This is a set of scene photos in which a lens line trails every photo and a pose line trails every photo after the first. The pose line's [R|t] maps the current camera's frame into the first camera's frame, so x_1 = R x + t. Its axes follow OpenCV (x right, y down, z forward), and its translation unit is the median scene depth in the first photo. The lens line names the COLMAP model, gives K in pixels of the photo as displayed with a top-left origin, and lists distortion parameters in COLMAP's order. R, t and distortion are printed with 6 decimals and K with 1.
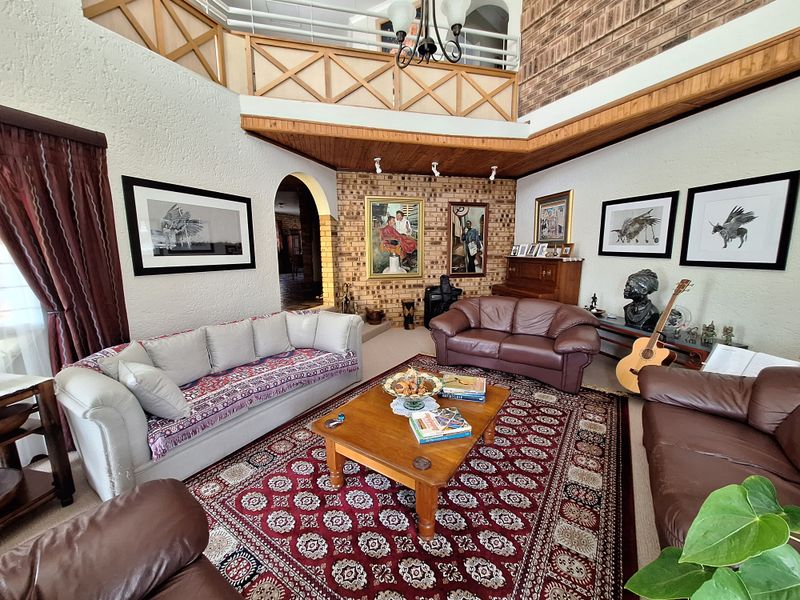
lens RADIAL K [[316.1, 0, 398.7], [0, 316.1, 298.0], [0, 0, 1]] dist [0.000070, 0.000131]
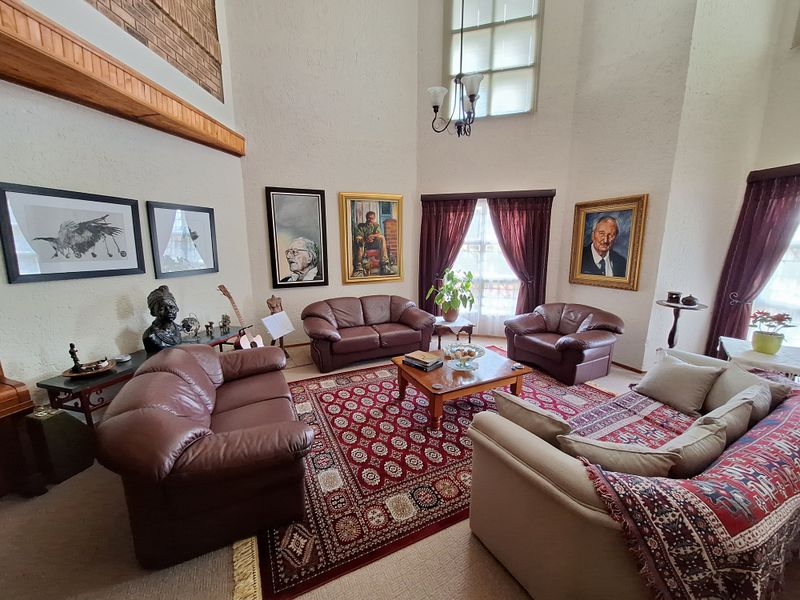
lens RADIAL K [[316.1, 0, 397.4], [0, 316.1, 298.1], [0, 0, 1]] dist [0.000070, 0.000131]
pose [[-0.869870, -0.081212, 0.486549, -0.237973], [0.082306, 0.948632, 0.305490, -0.275574], [-0.486365, 0.305782, -0.818502, 1.410976]]
